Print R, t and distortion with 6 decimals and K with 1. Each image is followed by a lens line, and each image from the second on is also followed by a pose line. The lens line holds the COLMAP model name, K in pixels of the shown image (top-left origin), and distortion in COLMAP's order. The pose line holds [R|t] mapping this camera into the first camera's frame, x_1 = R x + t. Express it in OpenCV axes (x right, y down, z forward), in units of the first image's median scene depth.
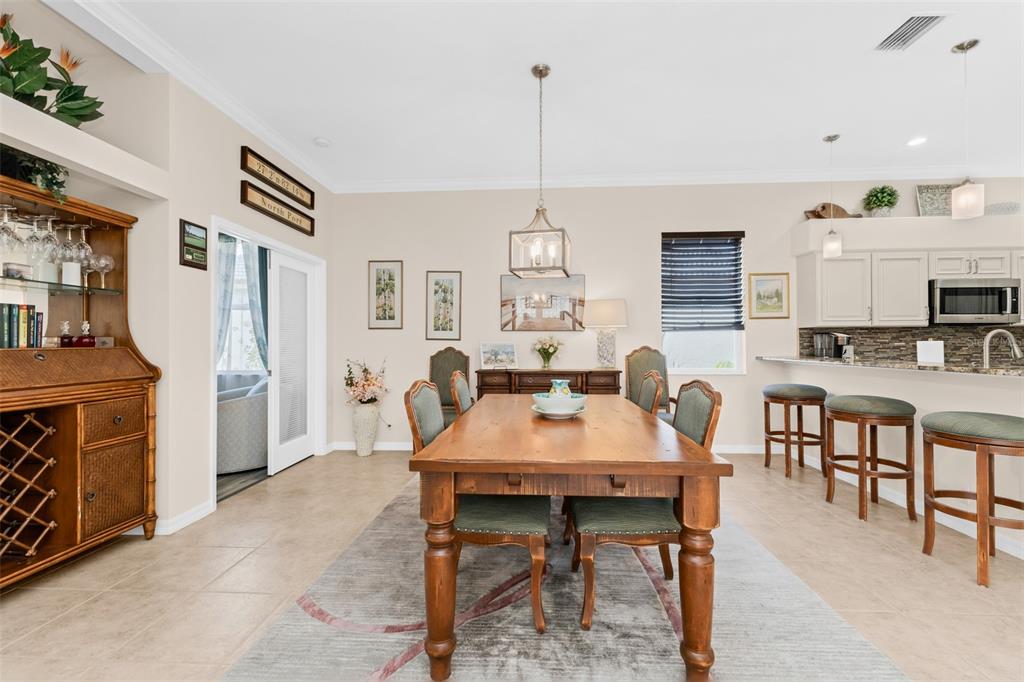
lens RADIAL K [[442.9, 0, 514.3], [0, 442.9, 339.1], [0, 0, 1]] dist [0.000405, -0.000459]
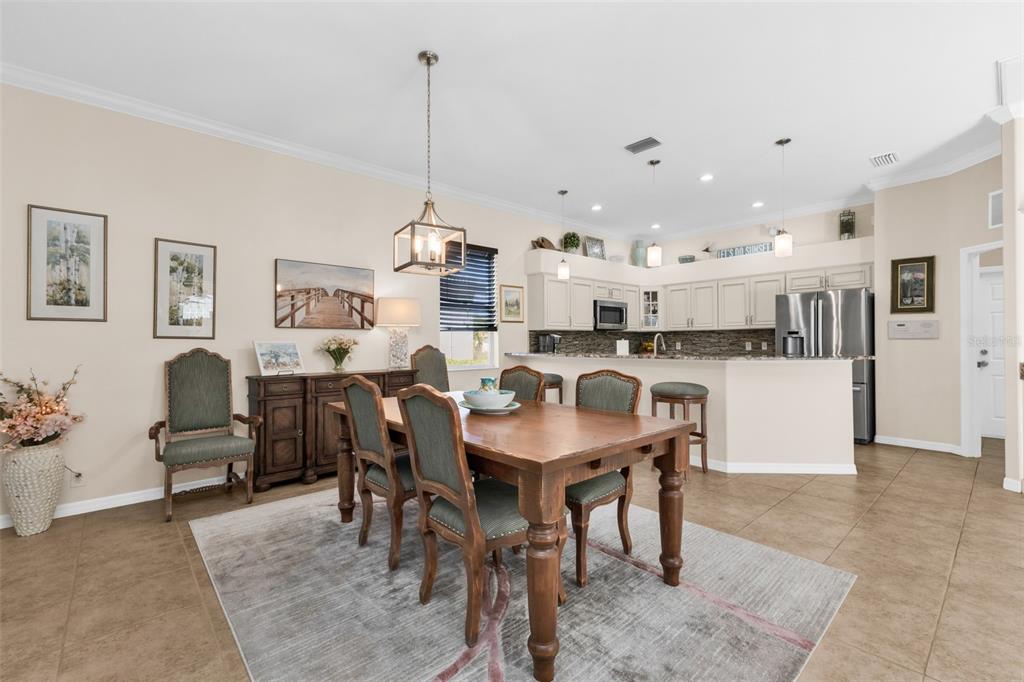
lens RADIAL K [[442.9, 0, 518.9], [0, 442.9, 341.0], [0, 0, 1]] dist [0.000405, -0.000459]
pose [[0.696957, -0.000304, 0.717113, -0.307388], [-0.003716, 0.999985, 0.004035, 0.001023], [-0.717103, -0.005477, 0.696945, 0.118227]]
